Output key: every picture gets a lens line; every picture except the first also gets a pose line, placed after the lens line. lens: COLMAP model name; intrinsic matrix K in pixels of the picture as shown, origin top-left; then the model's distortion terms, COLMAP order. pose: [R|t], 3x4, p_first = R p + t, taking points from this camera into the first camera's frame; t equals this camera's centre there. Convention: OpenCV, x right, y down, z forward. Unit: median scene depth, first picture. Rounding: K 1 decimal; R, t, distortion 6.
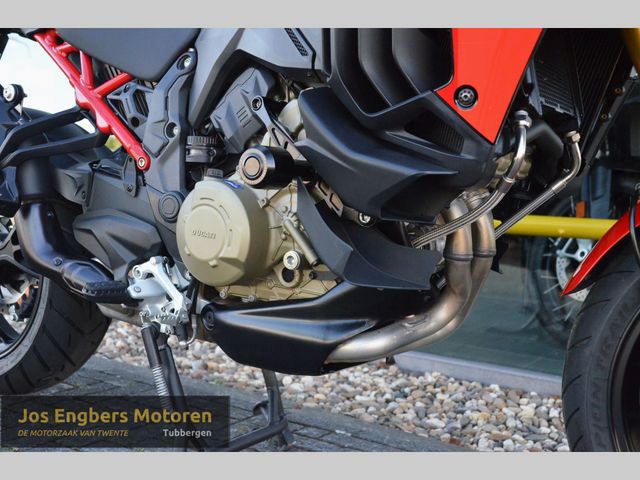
lens RADIAL K [[732.3, 0, 334.2], [0, 732.3, 239.8], [0, 0, 1]] dist [0.017874, 0.032501]
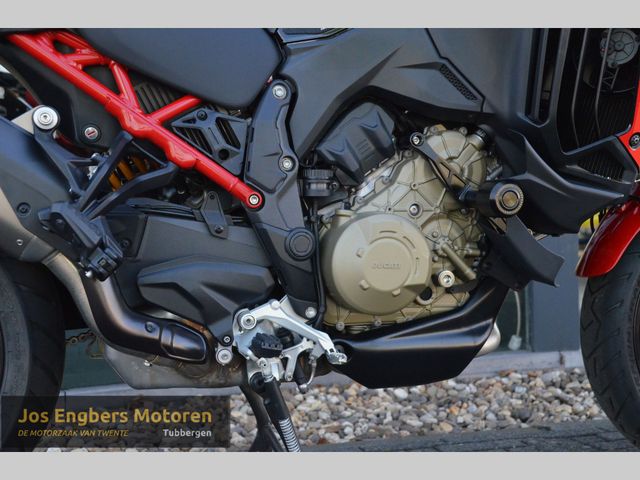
lens RADIAL K [[816.9, 0, 319.3], [0, 816.9, 249.0], [0, 0, 1]] dist [0.038249, 0.472089]
pose [[0.662524, -0.107544, 0.741280, -1.000112], [0.099399, 0.993510, 0.055298, -0.095947], [-0.742416, 0.037046, 0.668914, 0.274392]]
